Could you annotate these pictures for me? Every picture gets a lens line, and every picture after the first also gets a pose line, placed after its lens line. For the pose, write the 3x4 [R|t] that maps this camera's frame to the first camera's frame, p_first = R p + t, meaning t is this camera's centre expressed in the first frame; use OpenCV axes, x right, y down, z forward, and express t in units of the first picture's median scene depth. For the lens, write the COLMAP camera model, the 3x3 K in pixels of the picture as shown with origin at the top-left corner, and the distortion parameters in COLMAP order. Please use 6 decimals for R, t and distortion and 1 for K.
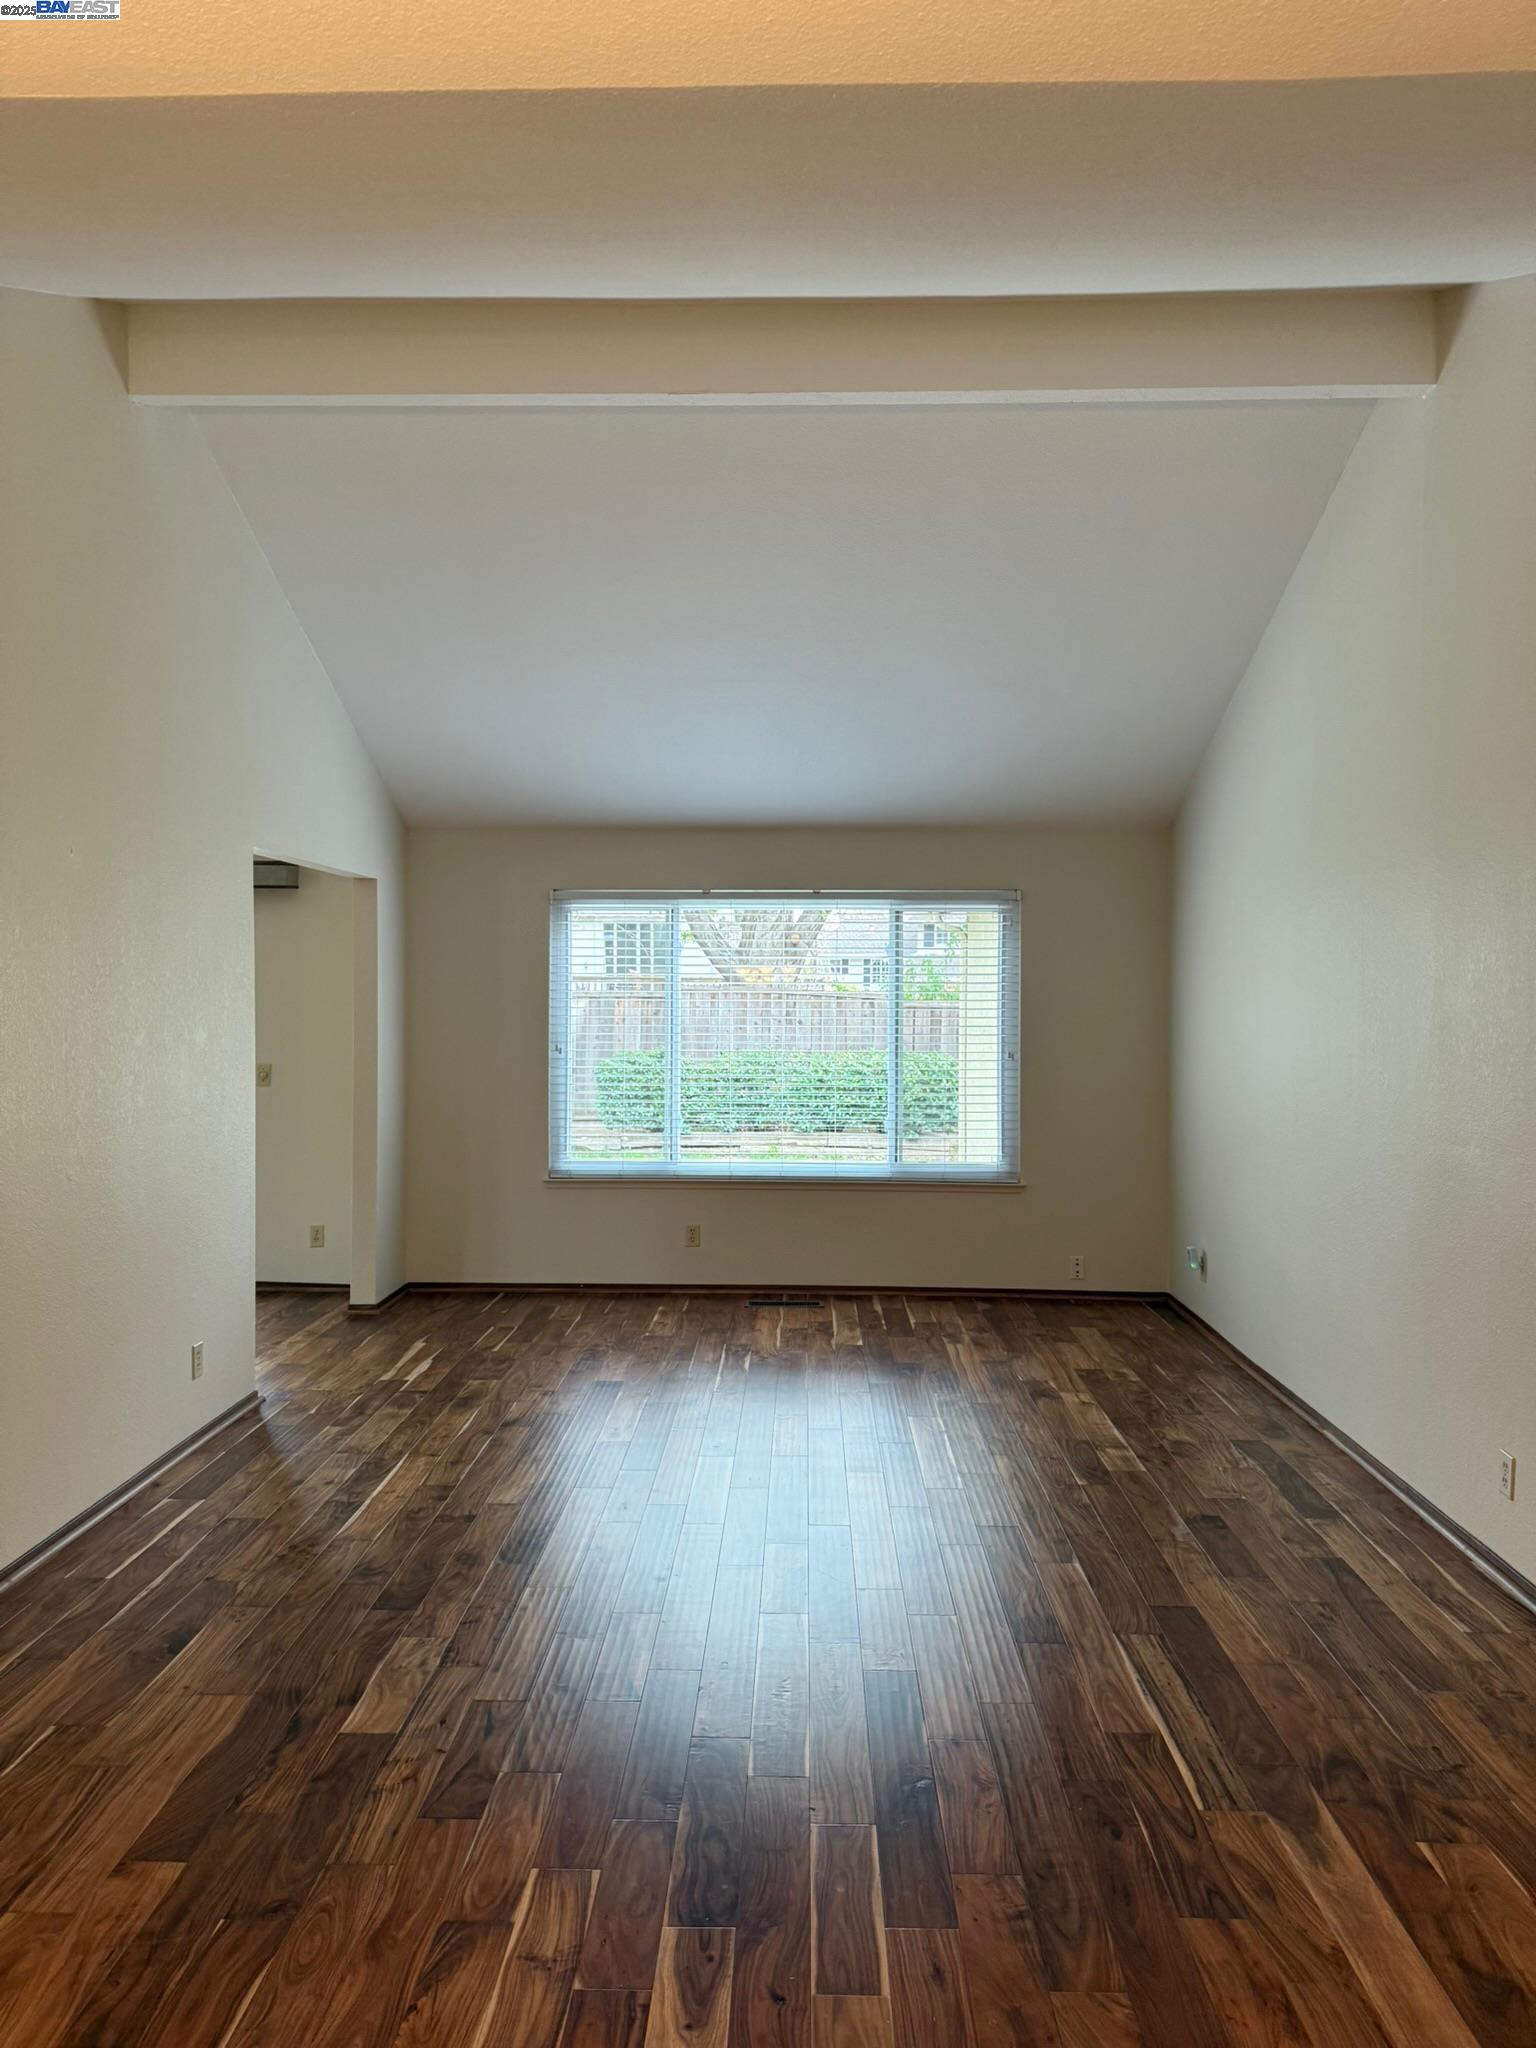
lens RADIAL K [[1447.9, 0, 769.9], [0, 1447.9, 1005.7], [0, 0, 1]] dist [0.052802, -0.061214]
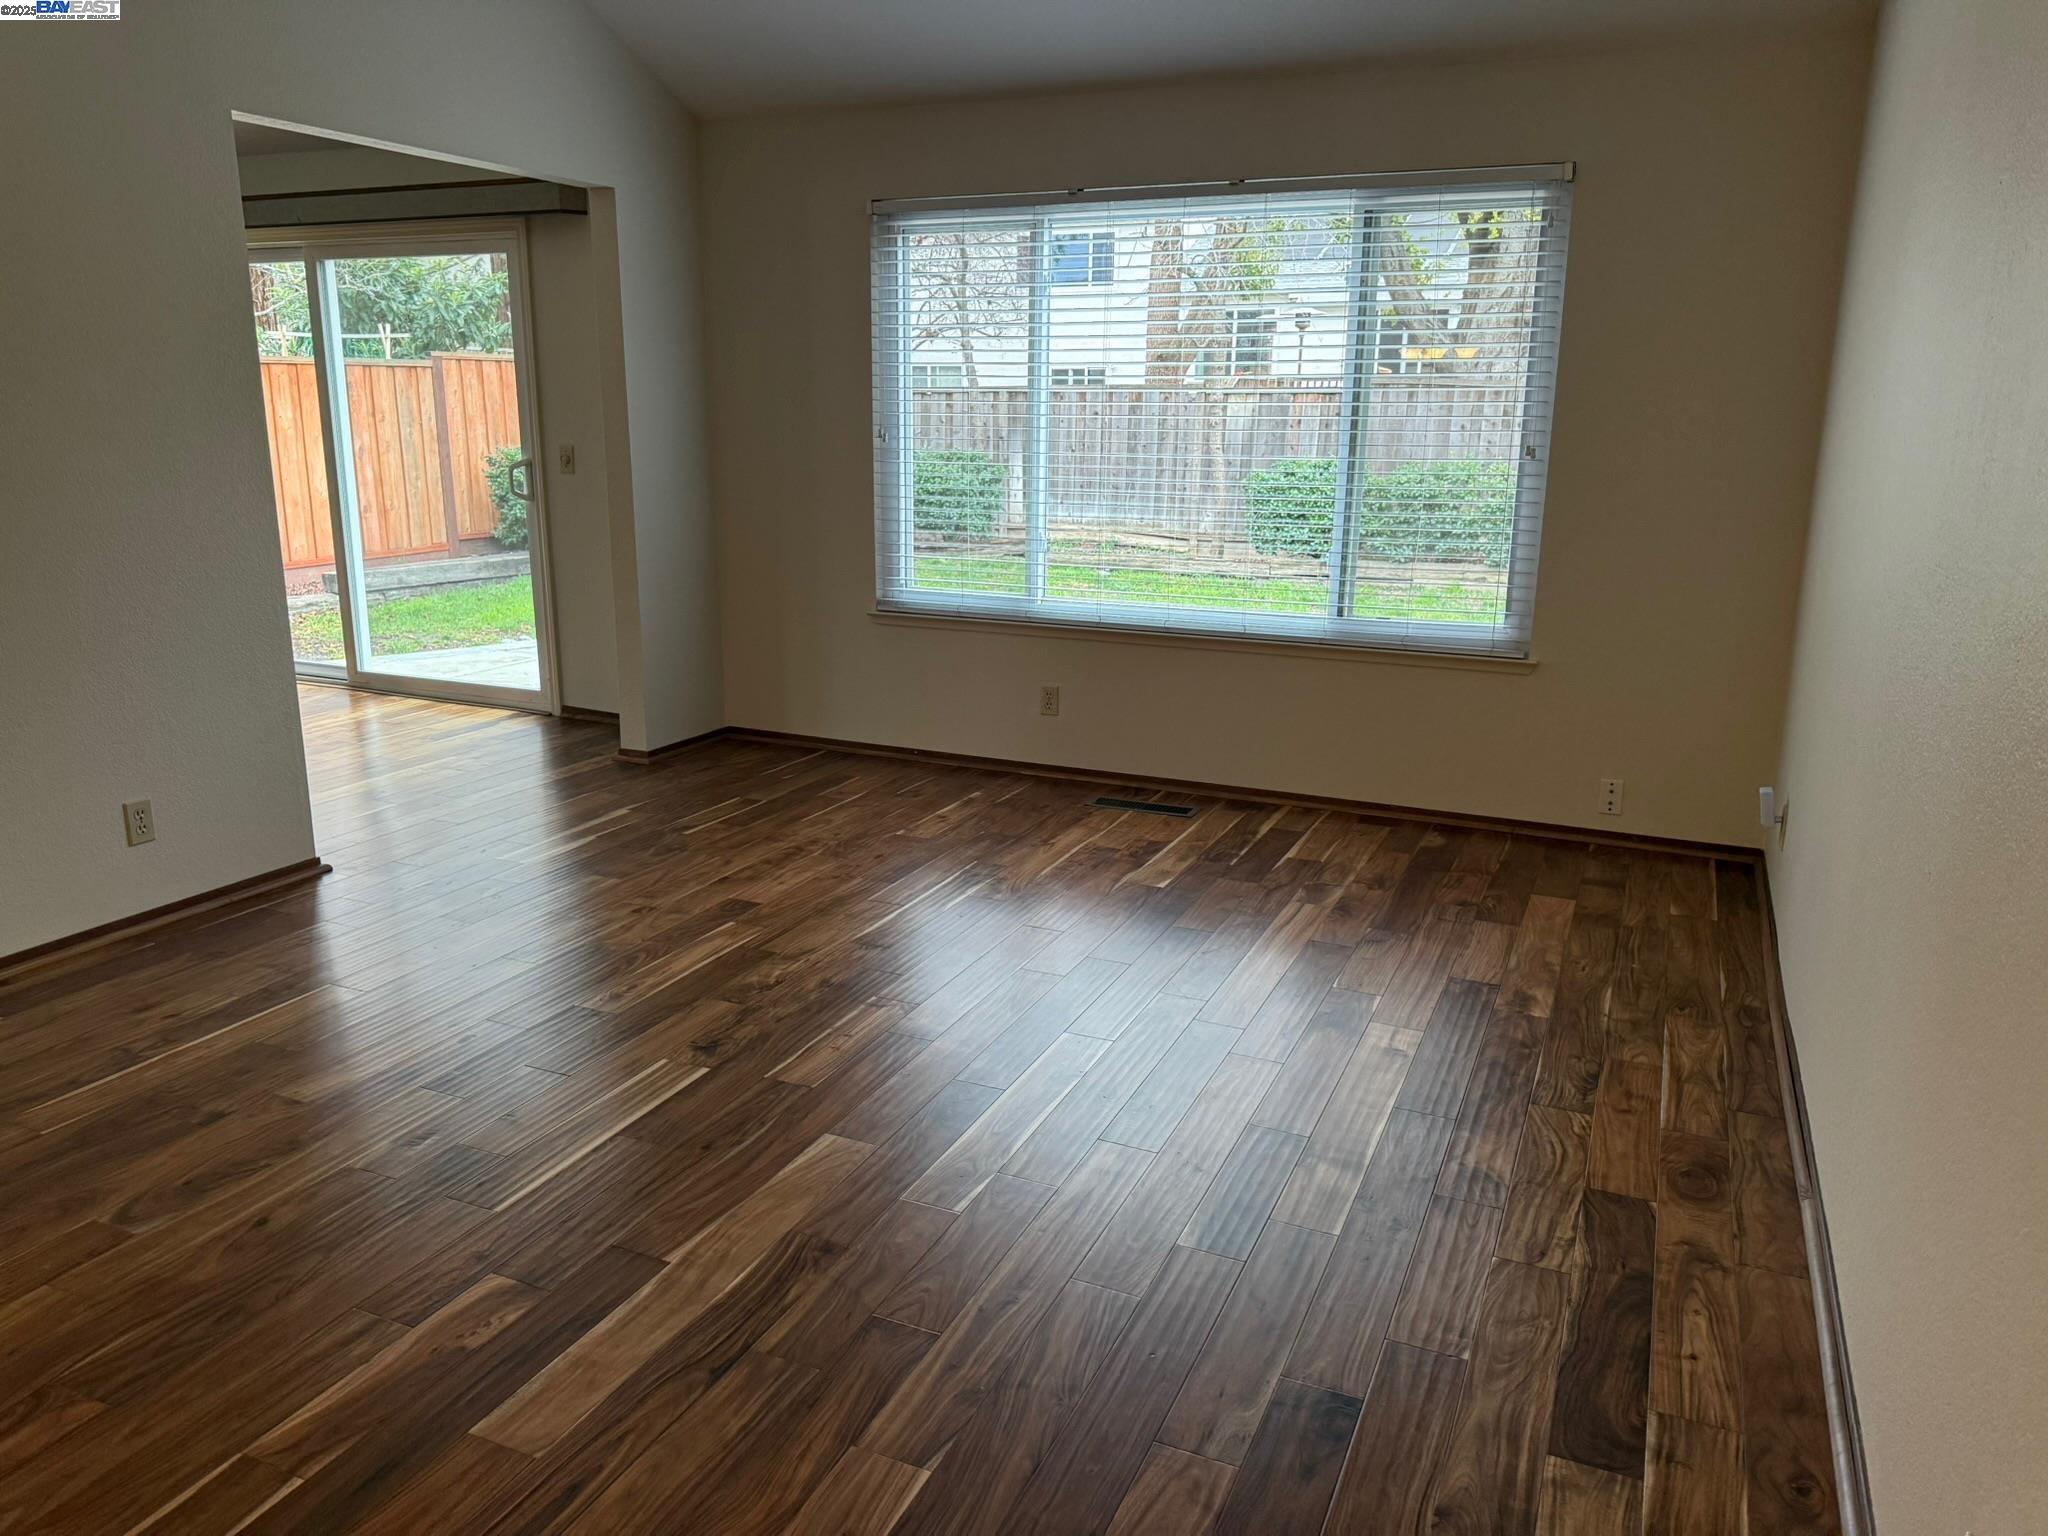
lens RADIAL K [[1447.9, 0, 1016.3], [0, 1447.9, 784.8], [0, 0, 1]] dist [0.052802, -0.061214]
pose [[0.924245, 0.103147, -0.367603, 0.218923], [-0.010858, 0.969527, 0.244745, 0.022943], [0.381646, -0.222213, 0.897200, 0.349232]]
